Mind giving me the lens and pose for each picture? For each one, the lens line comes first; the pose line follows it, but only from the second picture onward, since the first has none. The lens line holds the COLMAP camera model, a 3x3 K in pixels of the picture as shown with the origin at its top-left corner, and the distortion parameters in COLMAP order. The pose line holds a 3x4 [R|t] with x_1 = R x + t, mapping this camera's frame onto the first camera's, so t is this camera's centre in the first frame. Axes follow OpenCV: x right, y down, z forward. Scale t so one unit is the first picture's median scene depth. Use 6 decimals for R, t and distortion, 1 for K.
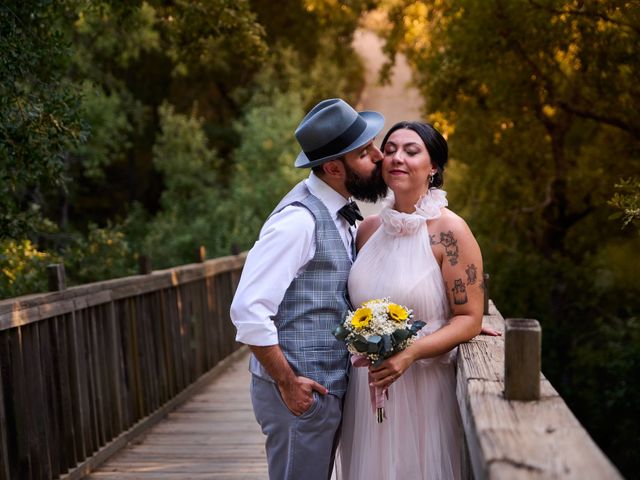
lens RADIAL K [[1582.4, 0, 322.7], [0, 1582.4, 240.0], [0, 0, 1]] dist [0.056079, 0.000000]
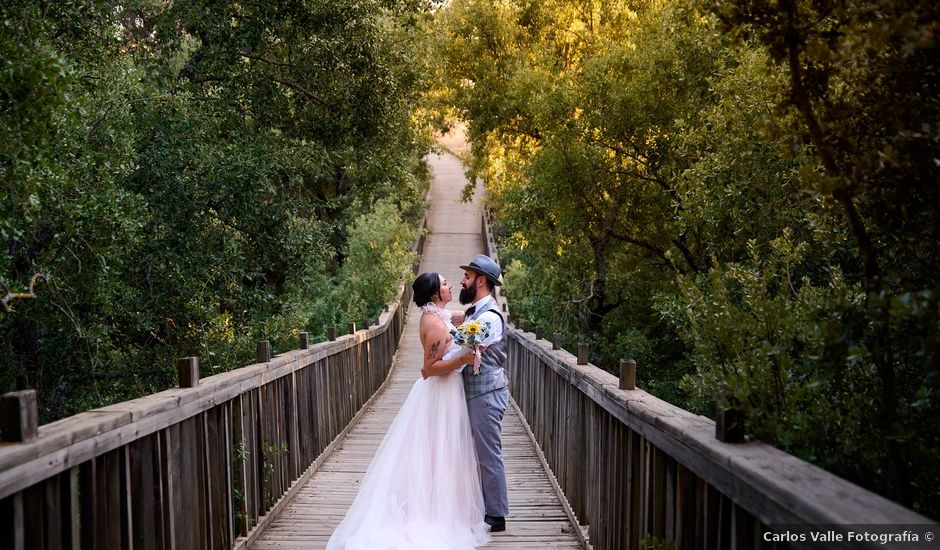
lens RADIAL K [[1619.2, 0, 476.4], [0, 1619.2, 337.7], [0, 0, 1]] dist [0.099496, 0.000000]
pose [[0.995084, 0.025634, 0.095656, -0.104107], [-0.026960, 0.999557, 0.012591, -0.003466], [-0.095291, -0.015108, 0.995335, -0.445060]]
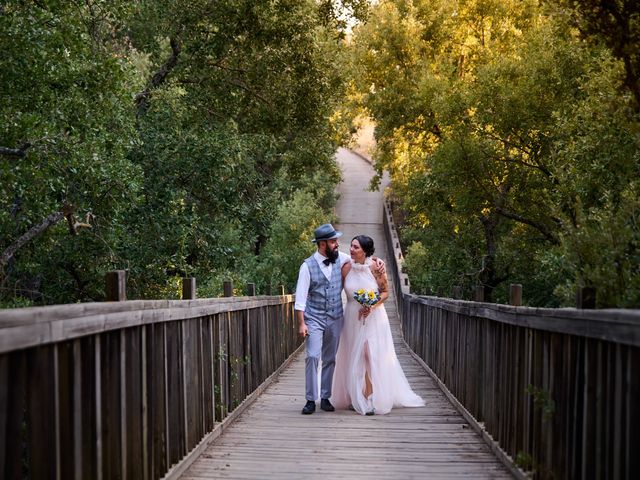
lens RADIAL K [[1582.4, 0, 289.7], [0, 1582.4, 221.2], [0, 0, 1]] dist [0.056079, 0.000000]
pose [[0.998027, 0.042090, 0.046597, -0.148152], [-0.039048, 0.997162, -0.064374, 0.043351], [-0.049174, 0.062427, 0.996837, -0.672503]]
